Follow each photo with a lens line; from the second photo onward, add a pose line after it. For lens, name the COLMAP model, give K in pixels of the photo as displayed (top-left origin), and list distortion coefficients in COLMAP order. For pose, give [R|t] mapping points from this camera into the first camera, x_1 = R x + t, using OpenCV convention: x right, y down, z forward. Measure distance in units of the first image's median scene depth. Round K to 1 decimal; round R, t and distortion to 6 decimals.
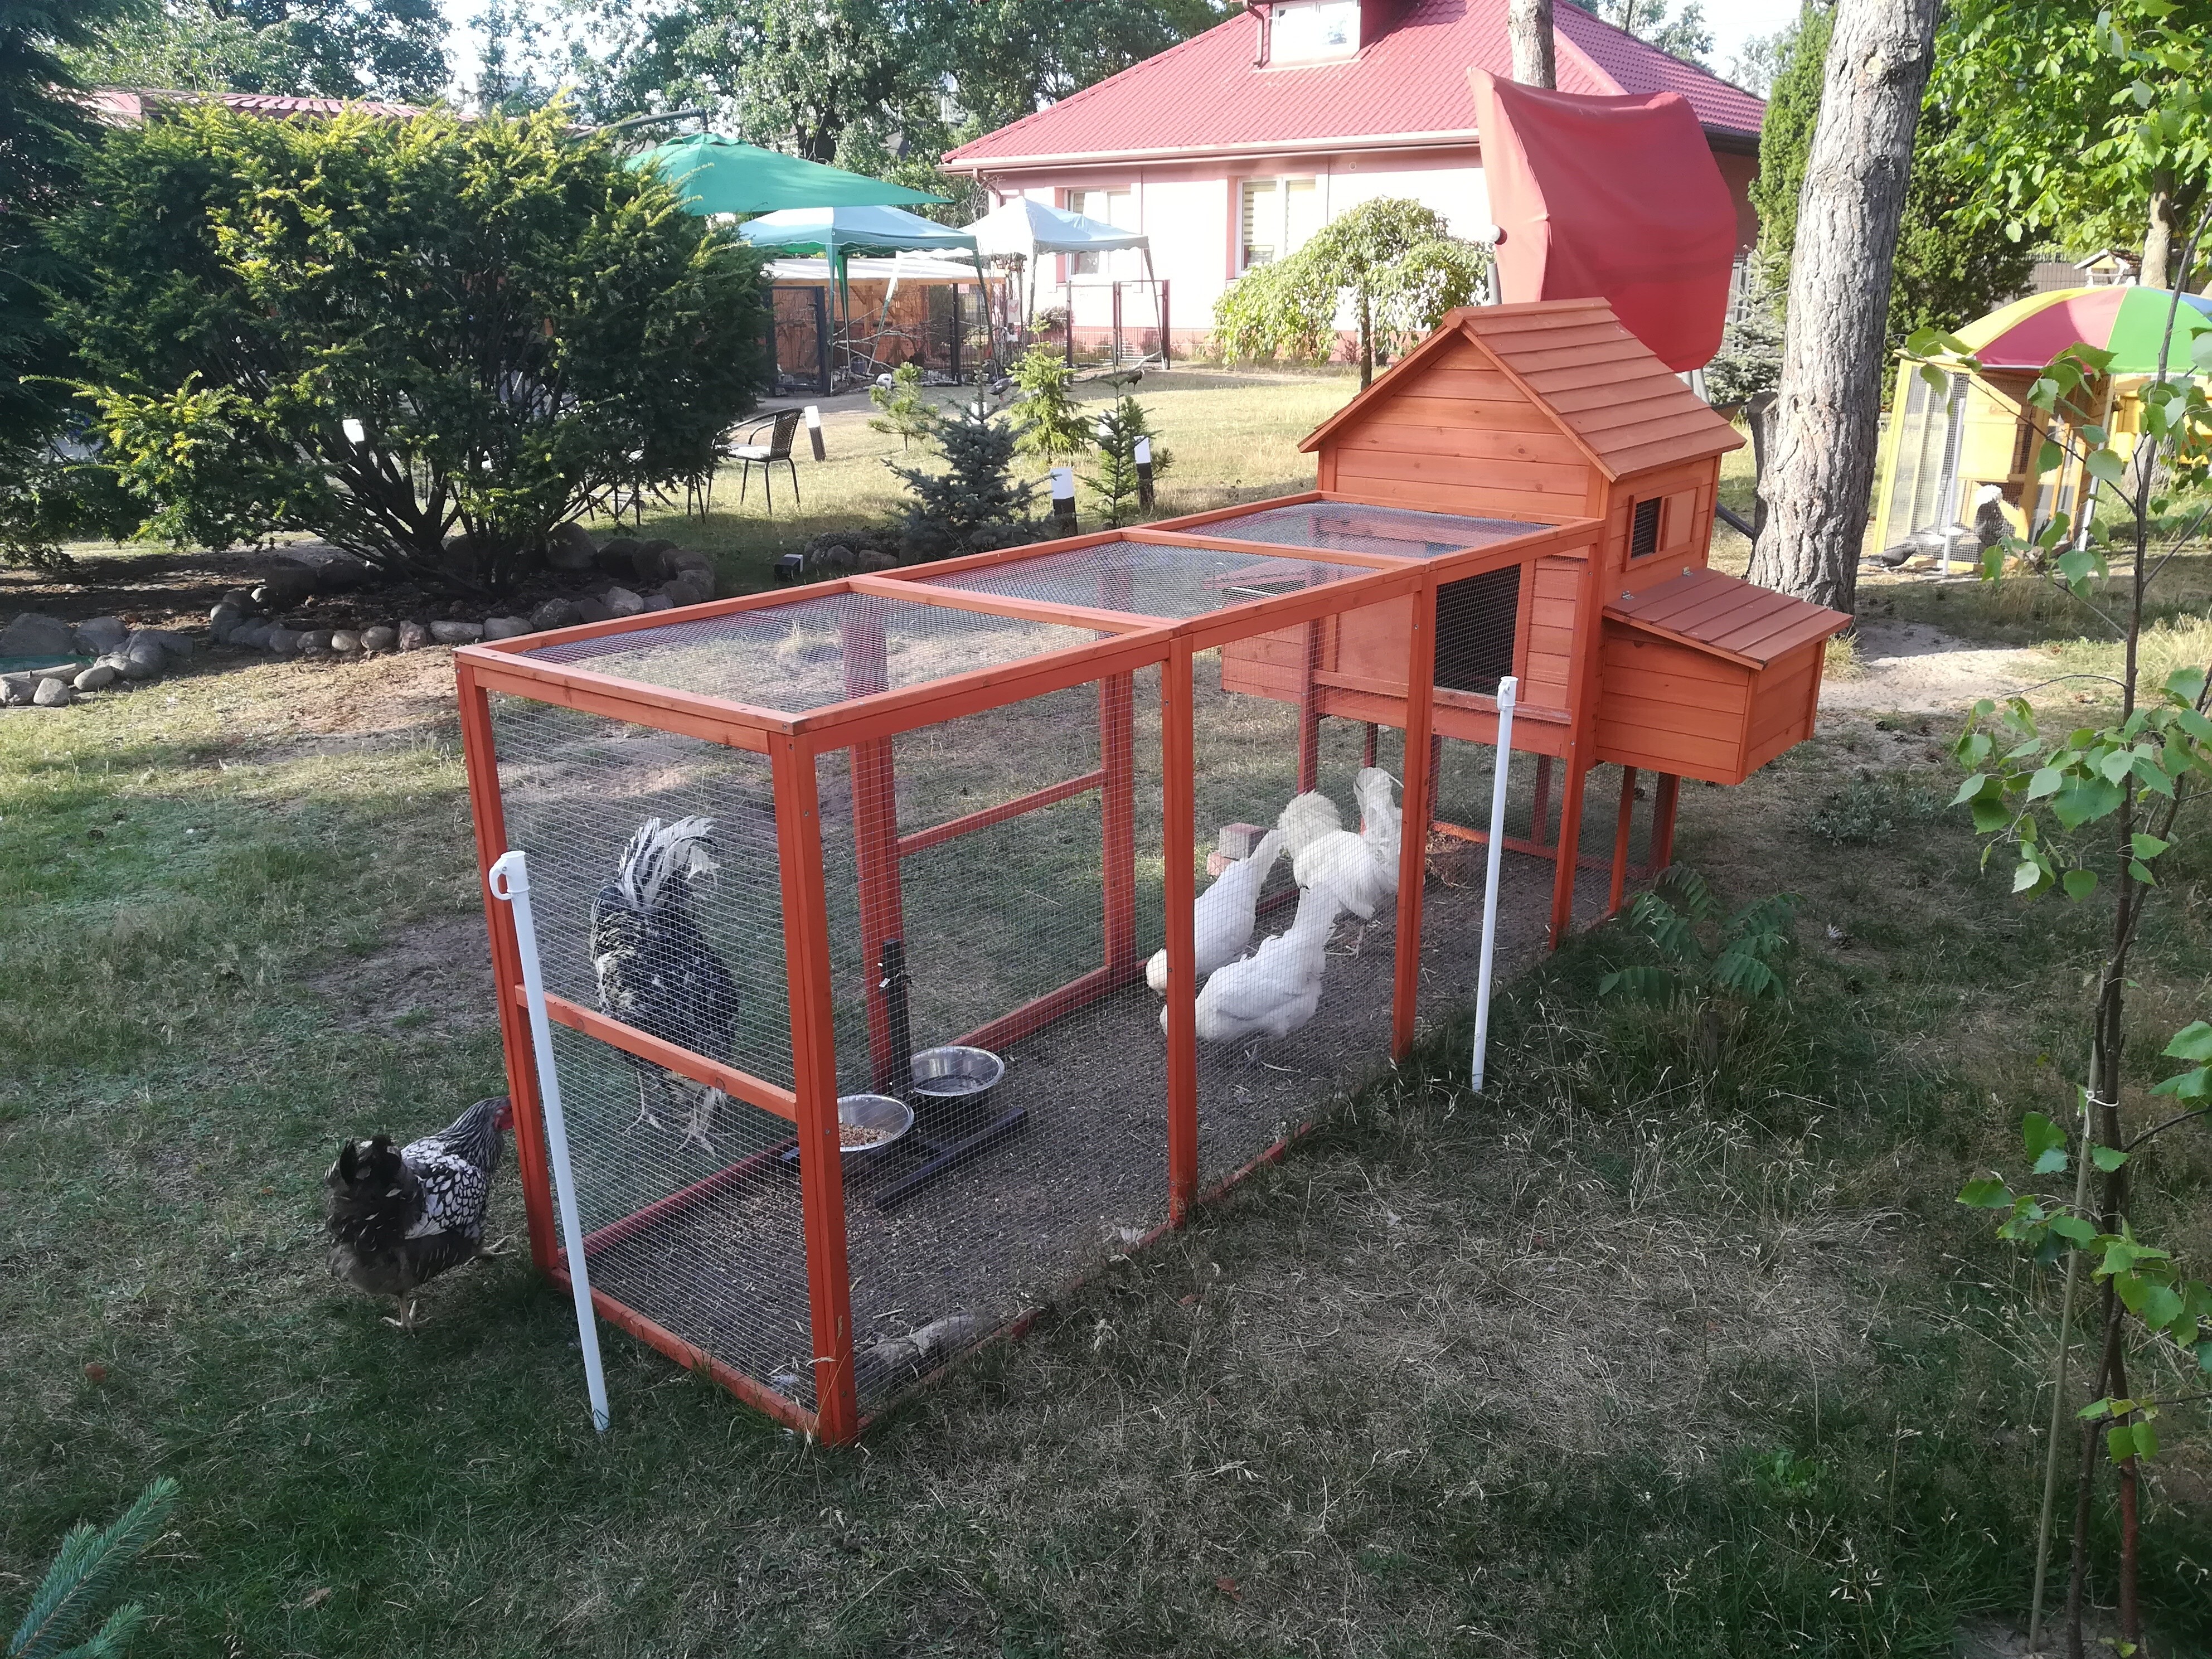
lens RADIAL K [[1696.9, 0, 1097.4], [0, 1696.9, 827.4], [0, 0, 1]] dist [0.070487, -0.104028]
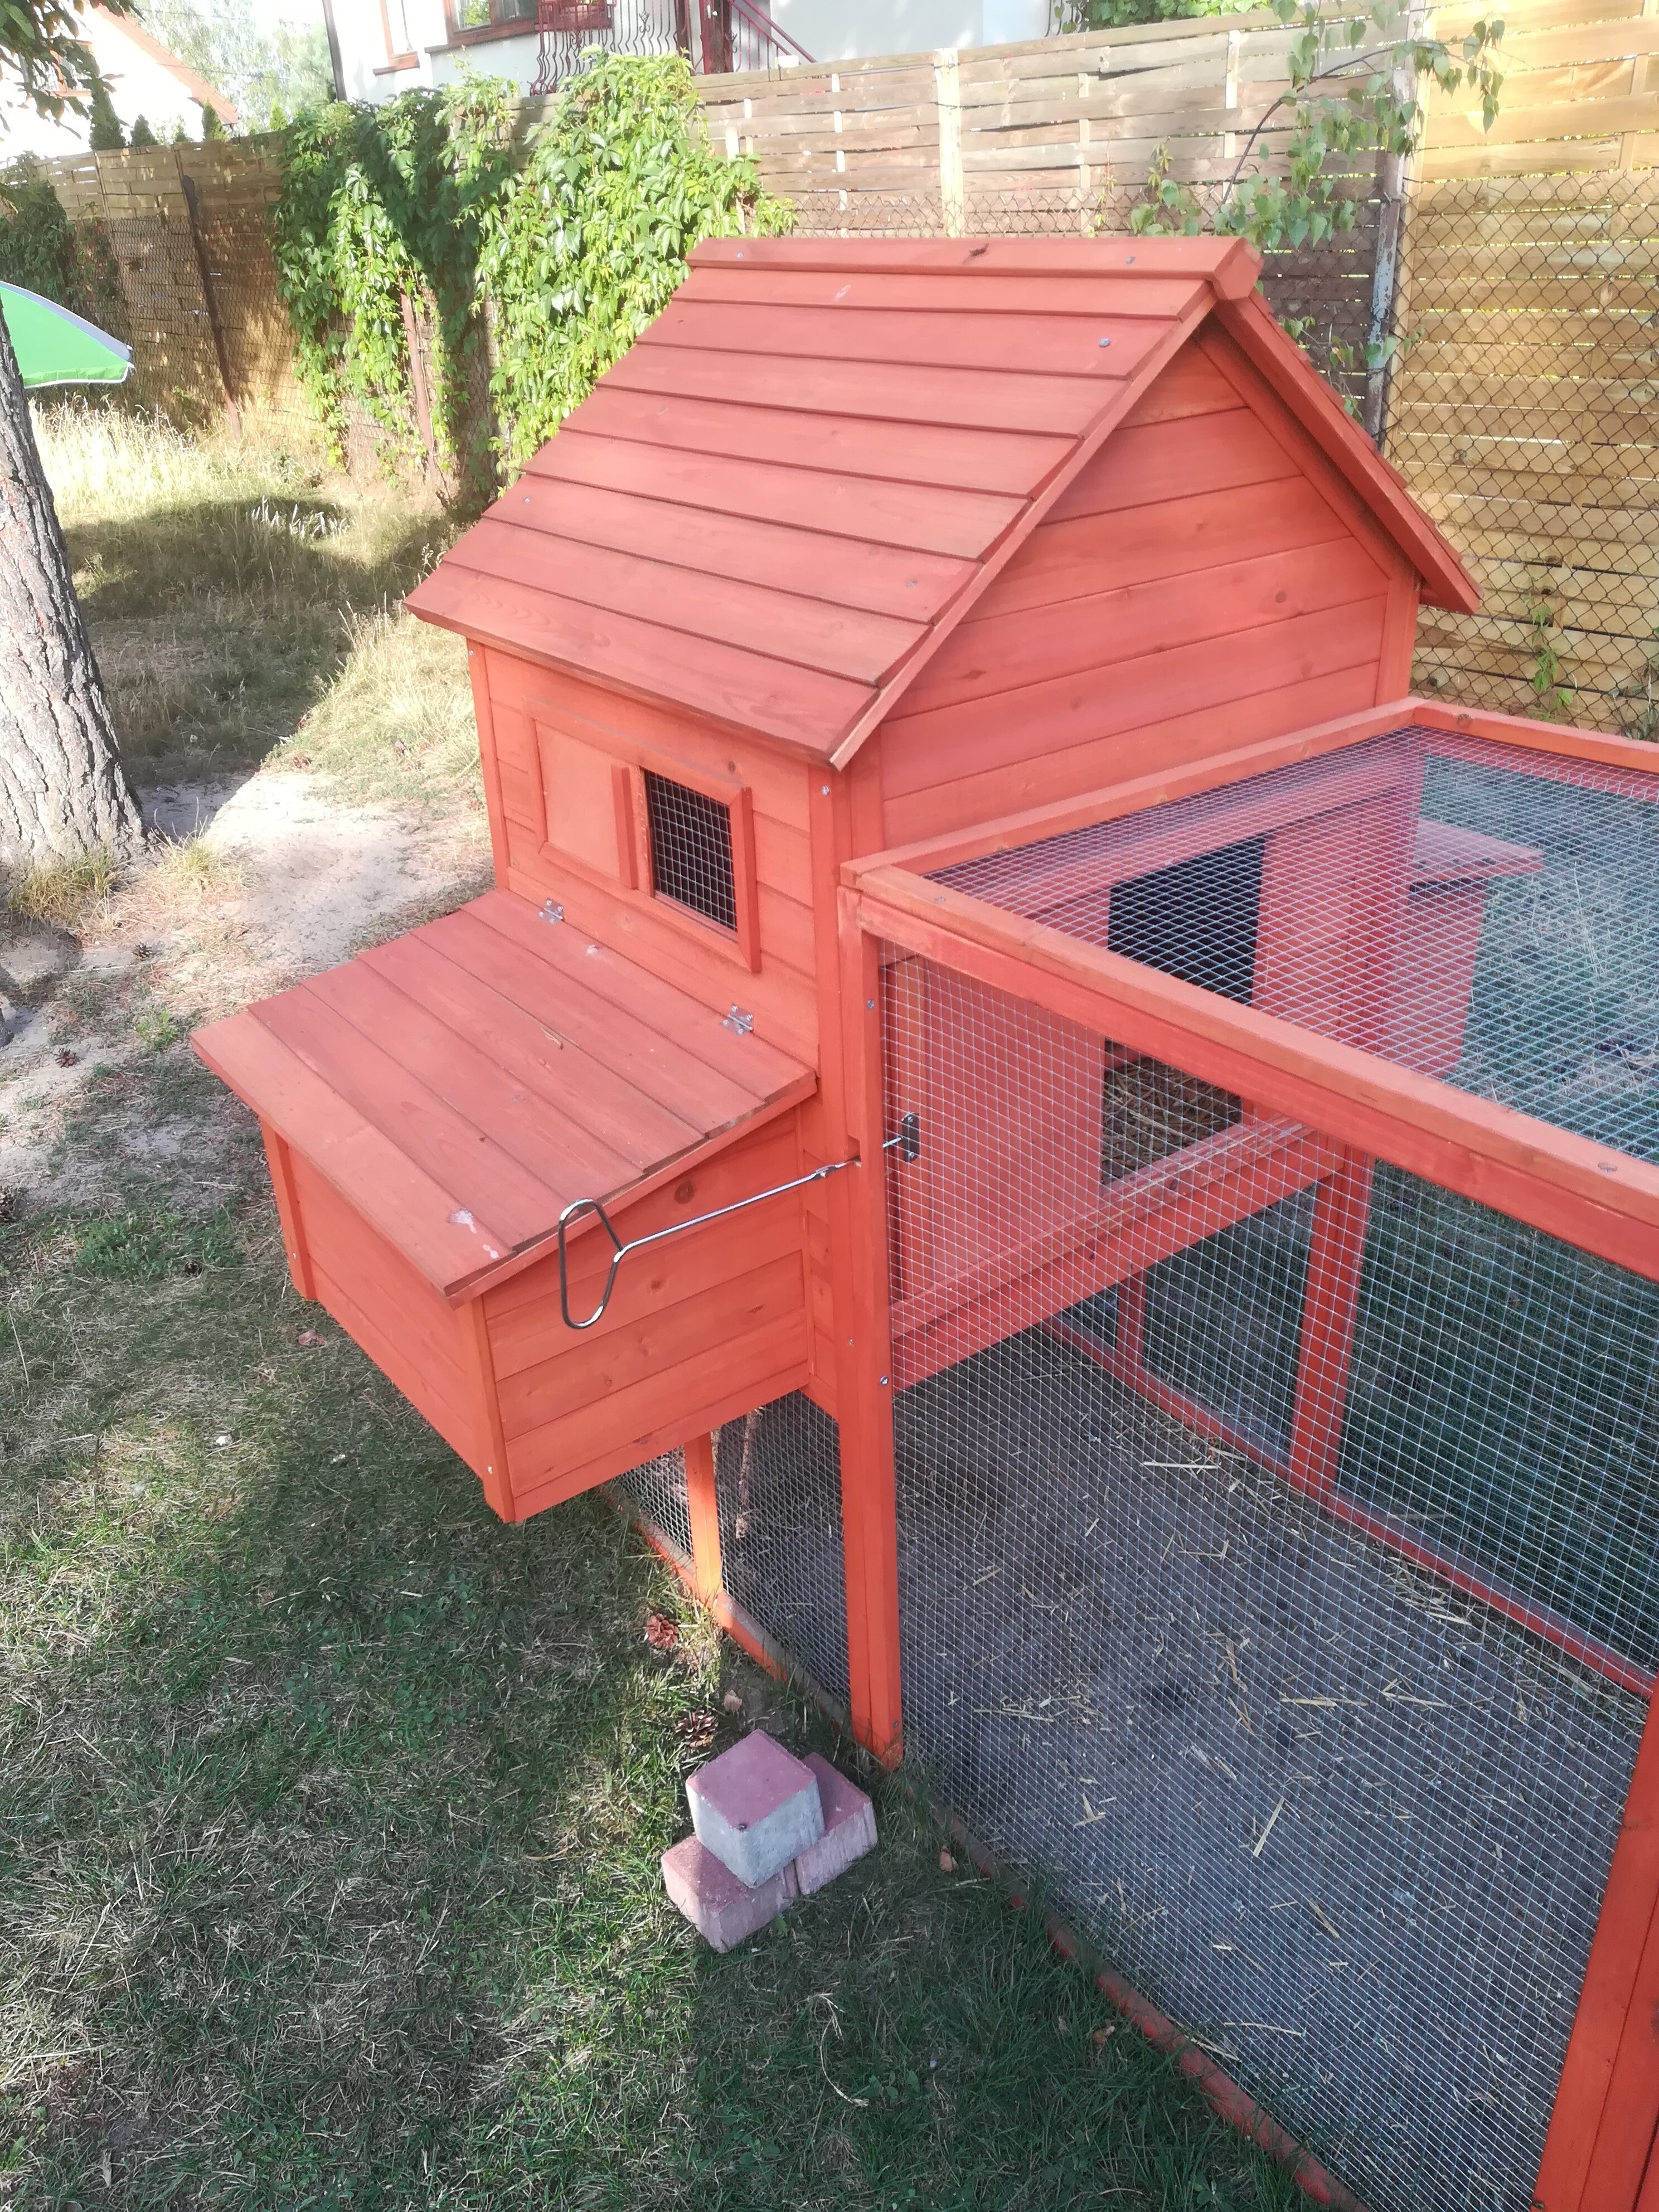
lens RADIAL K [[1713.3, 0, 829.5], [0, 1713.3, 1106.0], [0, 0, 1]] dist [0.043295, -0.054588]
pose [[0.243824, -0.459798, 0.853894, -0.109677], [0.345677, 0.863842, 0.366449, -0.179786], [-0.906122, 0.205823, 0.369567, 0.571387]]
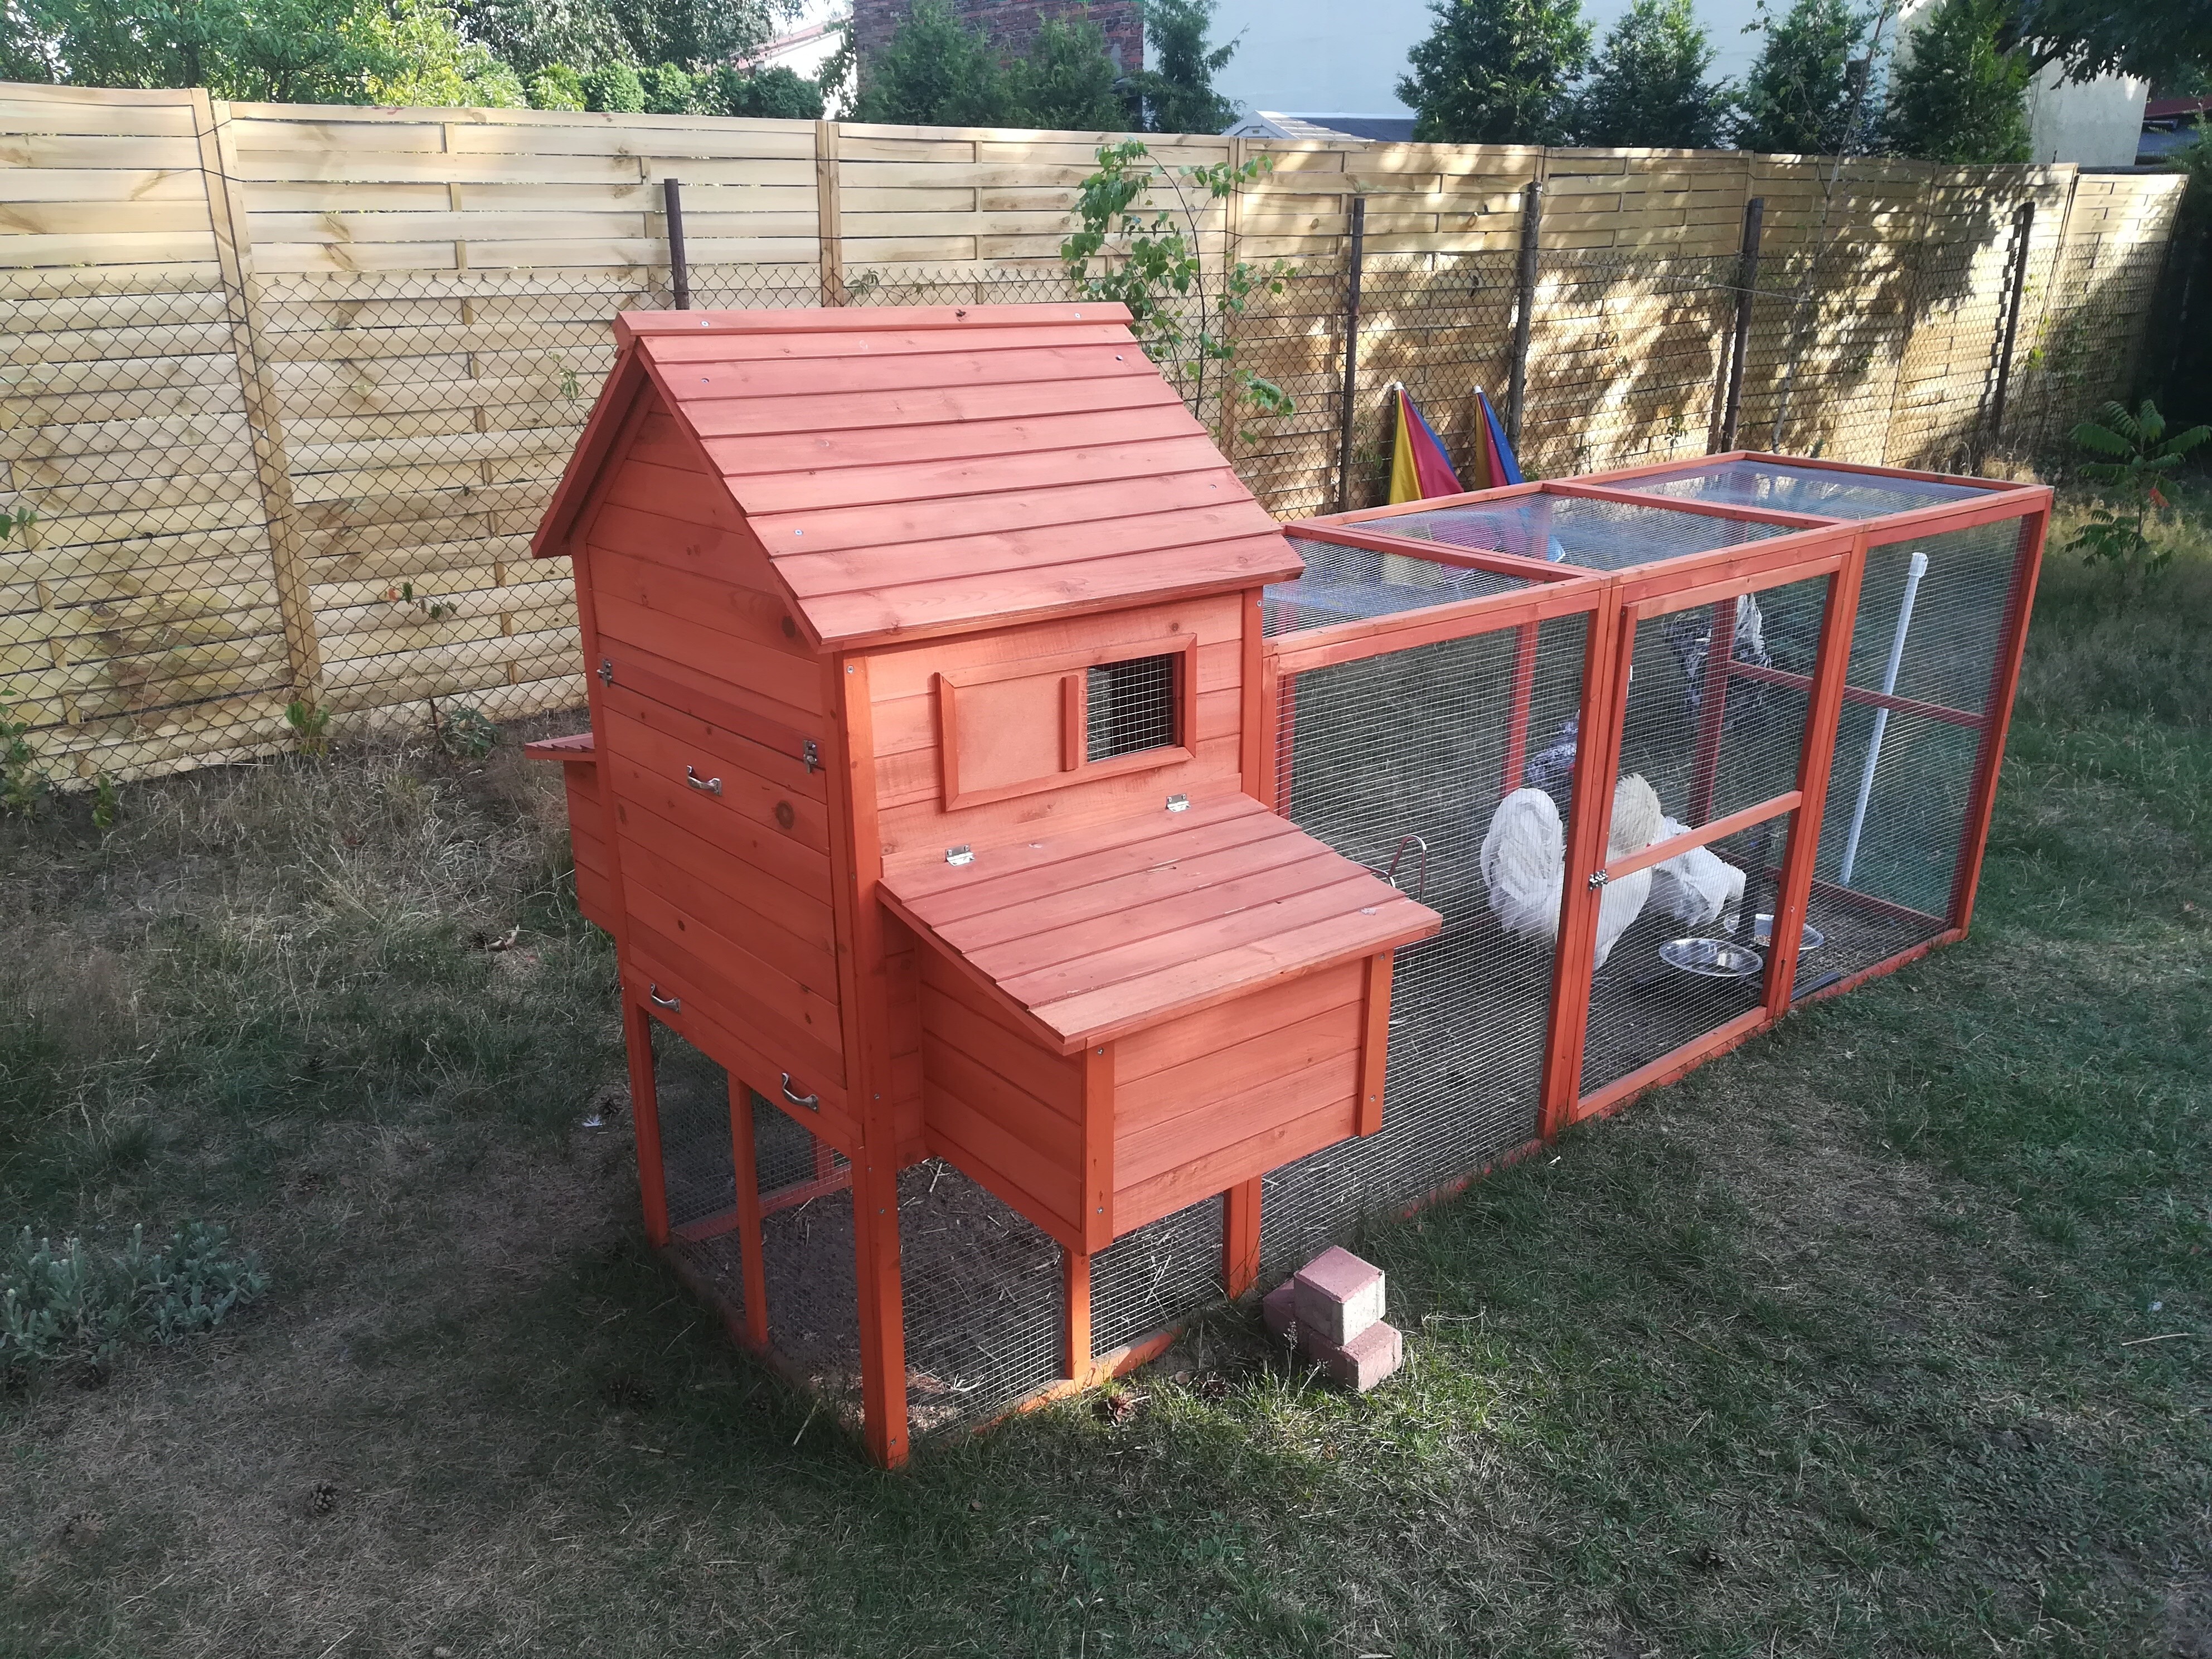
lens RADIAL K [[1713.3, 0, 1097.6], [0, 1713.3, 828.8], [0, 0, 1]] dist [0.043295, -0.054588]
pose [[-0.974768, -0.065699, 0.213333, 0.041773], [0.077290, 0.797251, 0.598679, -0.312612], [-0.209413, 0.600062, -0.772057, 0.947656]]
